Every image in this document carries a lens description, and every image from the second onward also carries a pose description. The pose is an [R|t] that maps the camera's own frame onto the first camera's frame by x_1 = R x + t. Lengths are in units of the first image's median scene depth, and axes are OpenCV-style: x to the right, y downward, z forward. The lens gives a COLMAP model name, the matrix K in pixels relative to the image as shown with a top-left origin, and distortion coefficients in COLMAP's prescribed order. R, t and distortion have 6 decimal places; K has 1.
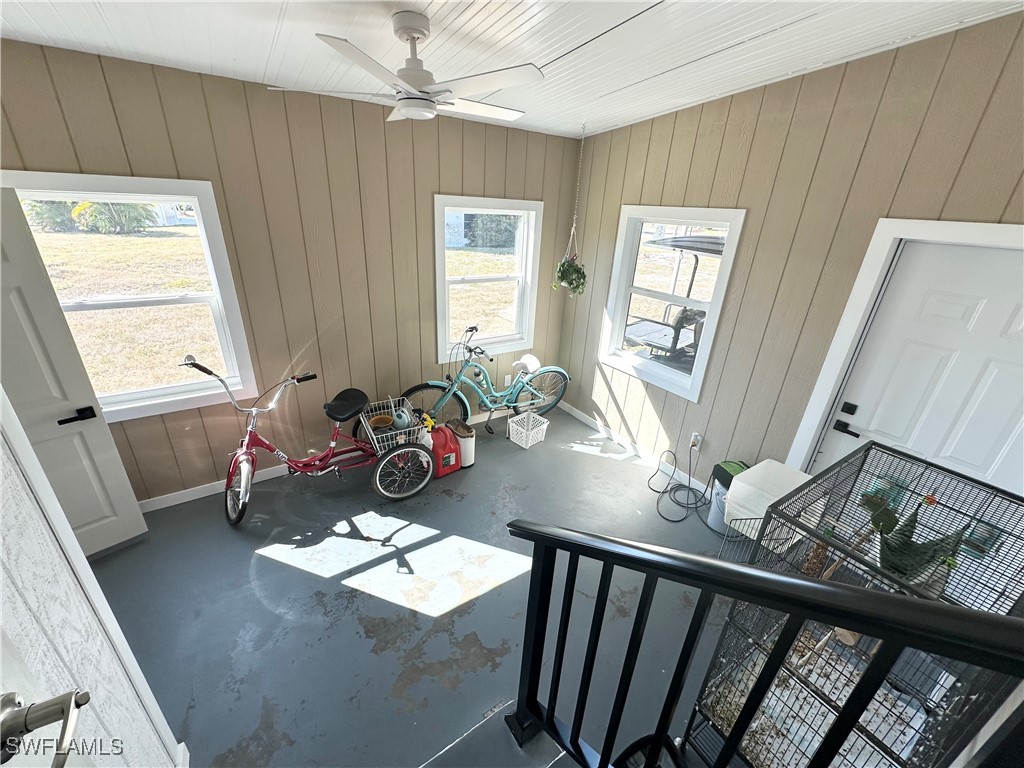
lens RADIAL K [[408.6, 0, 512.0], [0, 408.6, 384.0], [0, 0, 1]] dist [-0.002065, 0.000612]
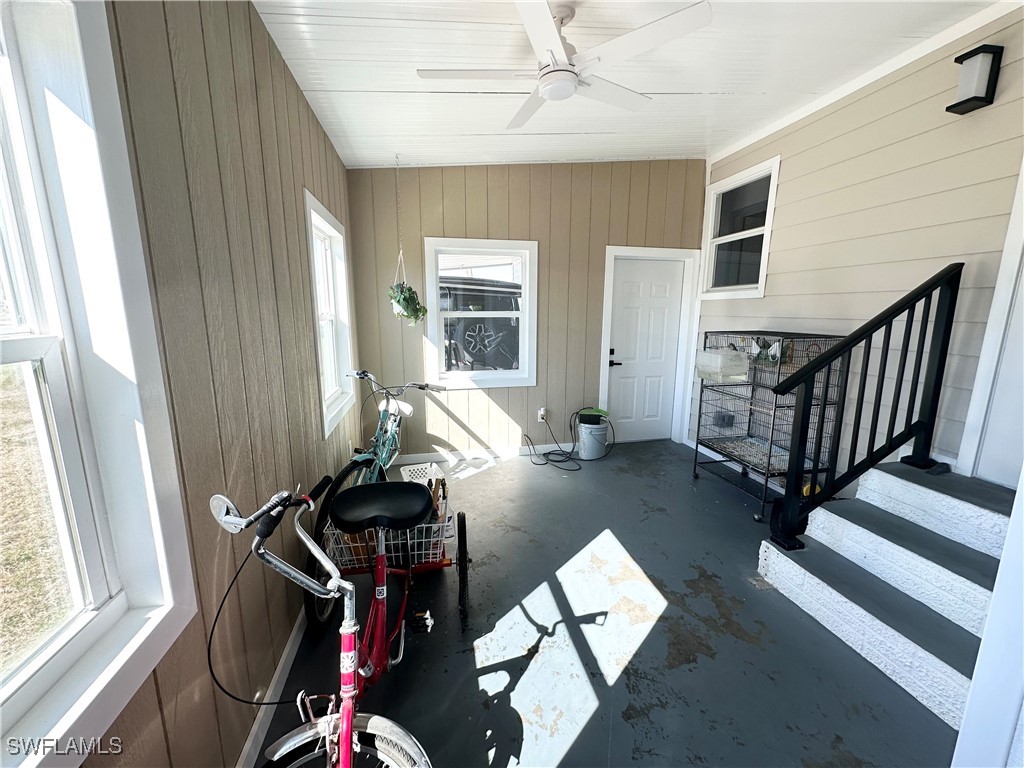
lens RADIAL K [[408.6, 0, 512.0], [0, 408.6, 384.0], [0, 0, 1]] dist [-0.002065, 0.000612]
pose [[0.374665, -0.216419, 0.901548, -0.826466], [0.386411, 0.920350, 0.060348, -0.072707], [-0.842801, 0.325758, 0.428449, 0.566925]]
